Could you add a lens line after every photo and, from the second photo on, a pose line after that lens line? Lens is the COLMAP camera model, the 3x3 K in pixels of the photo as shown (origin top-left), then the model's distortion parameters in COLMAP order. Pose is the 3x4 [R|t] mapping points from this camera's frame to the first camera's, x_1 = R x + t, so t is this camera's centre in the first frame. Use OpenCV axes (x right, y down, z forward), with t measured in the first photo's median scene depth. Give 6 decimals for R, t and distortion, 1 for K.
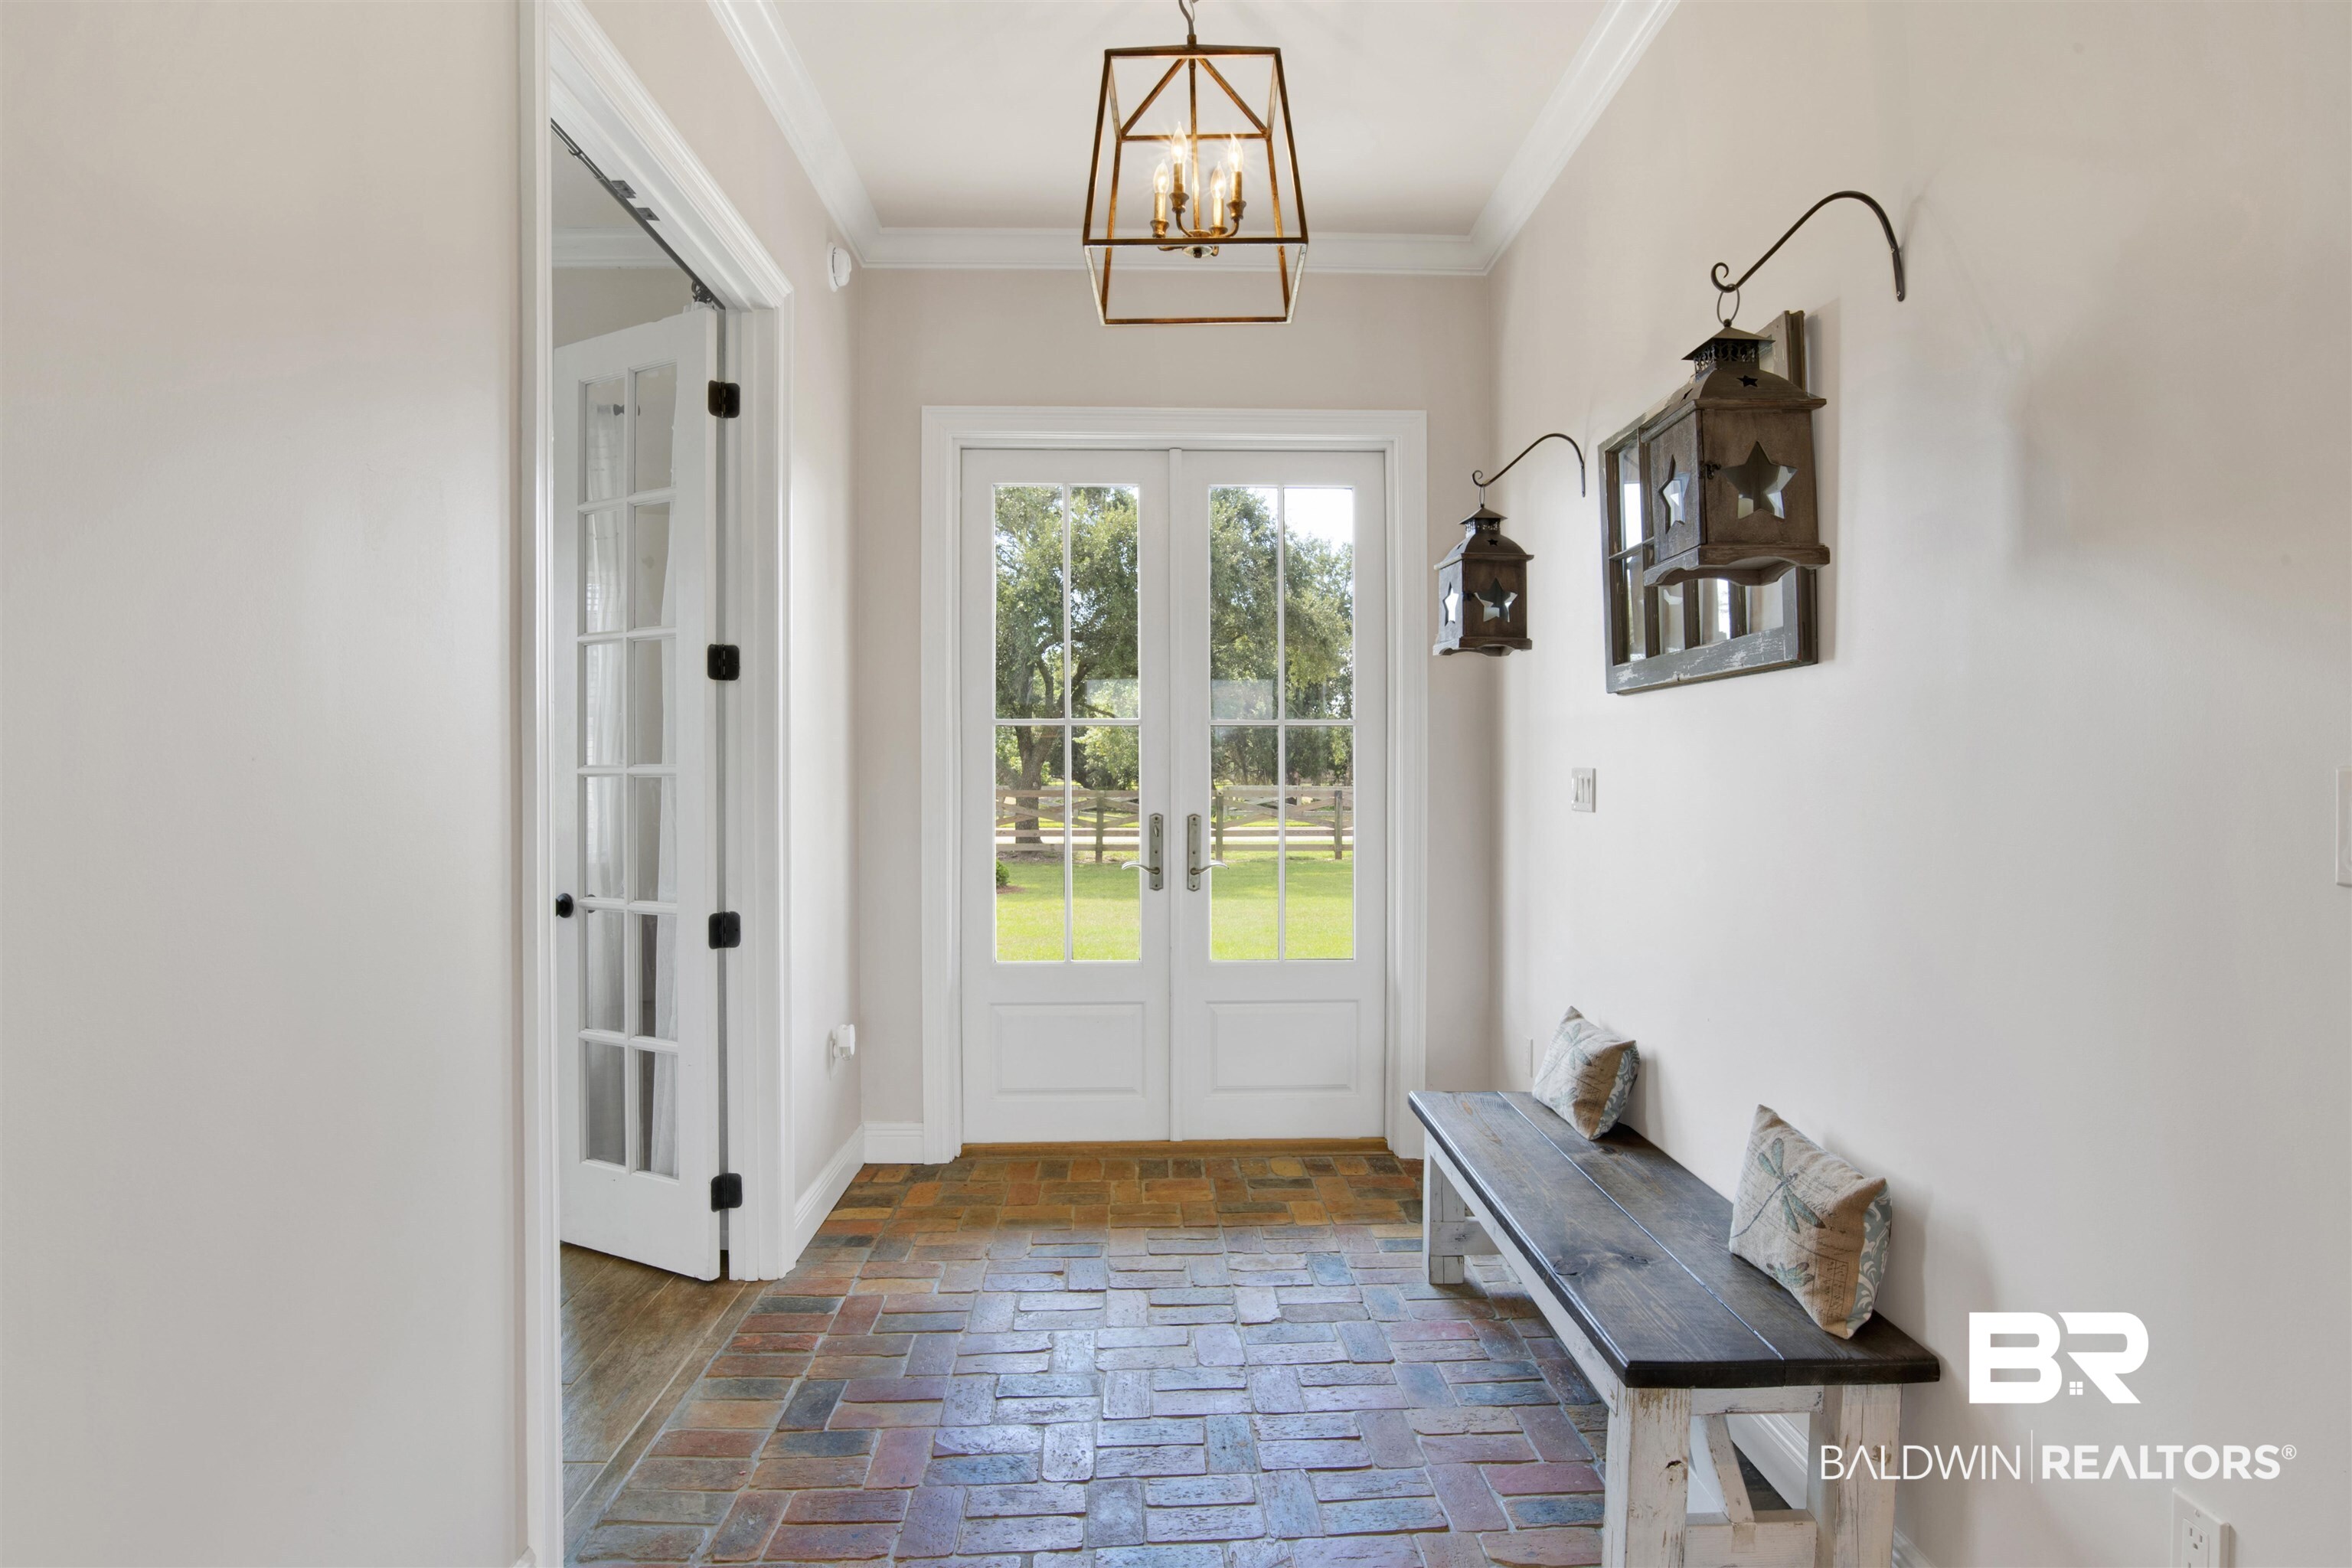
lens RADIAL K [[1223.6, 0, 1169.9], [0, 1223.6, 770.5], [0, 0, 1]] dist [-0.055177, 0.014674]
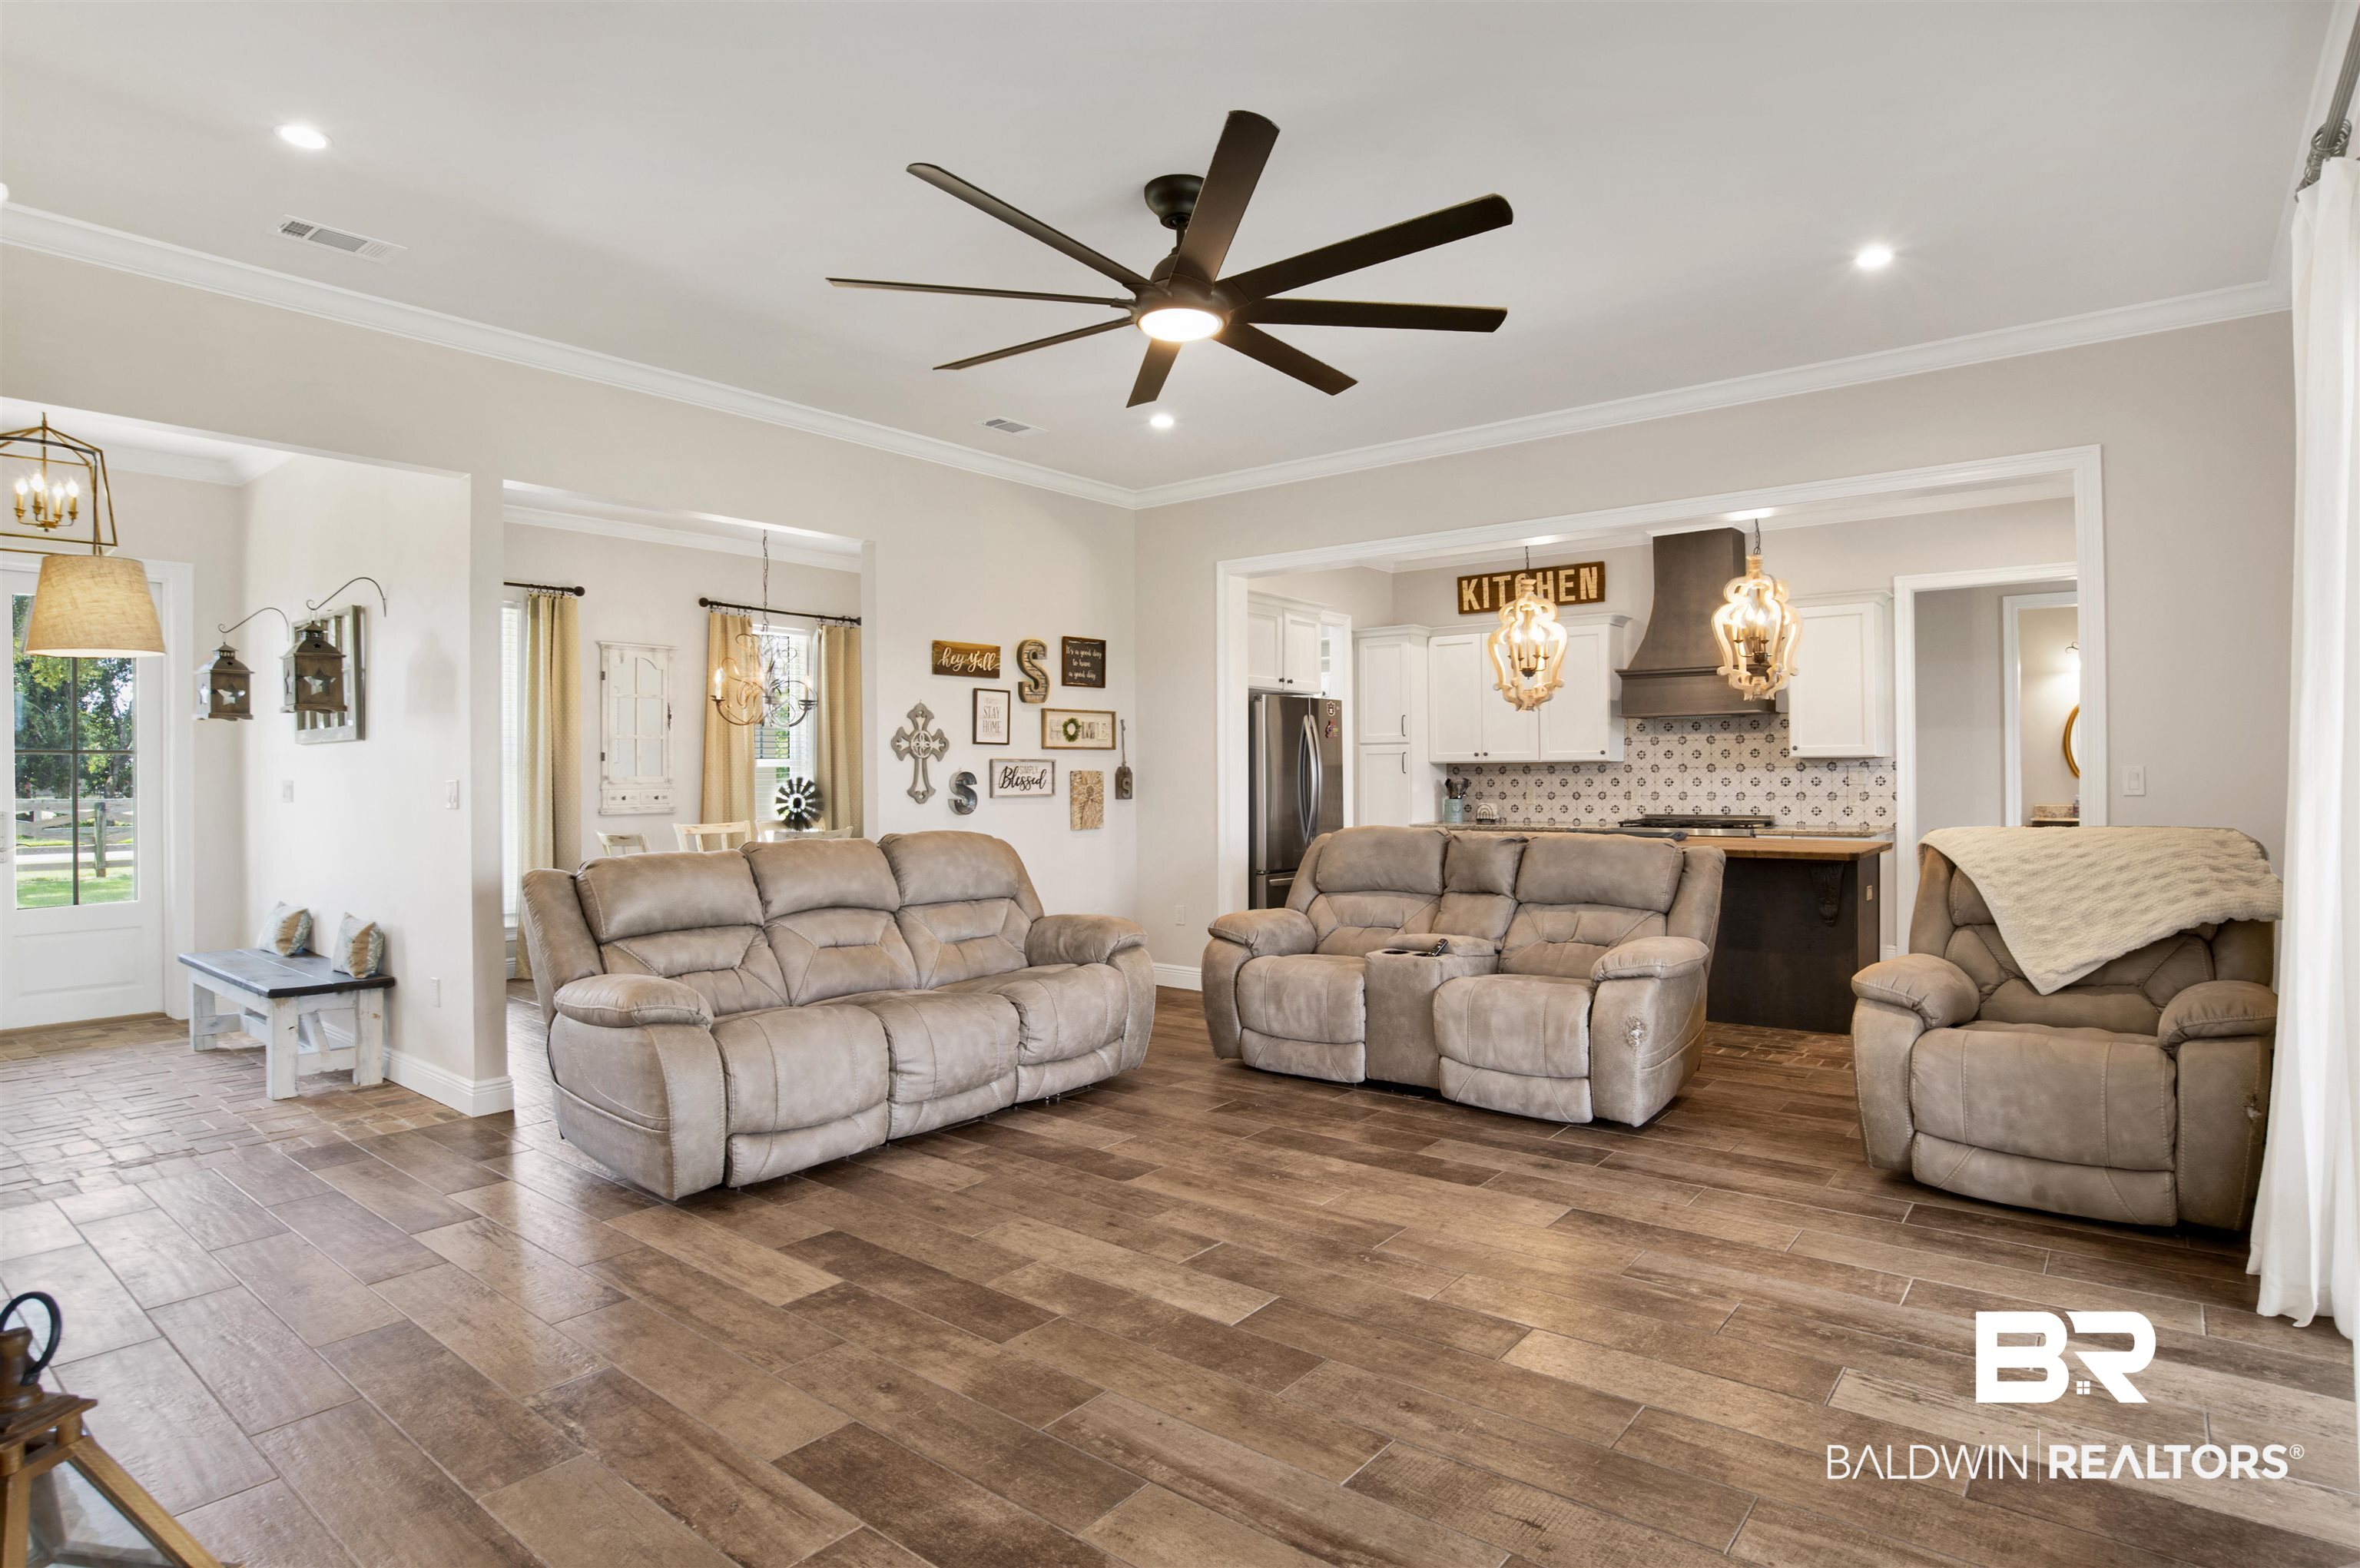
lens RADIAL K [[1231.1, 0, 1256.0], [0, 1231.1, 782.6], [0, 0, 1]] dist [-0.053180, 0.000709]
pose [[0.602769, -0.005304, 0.797898, -0.251388], [0.002314, 0.999985, 0.004900, -0.003634], [-0.797913, -0.001107, 0.602772, -1.434367]]
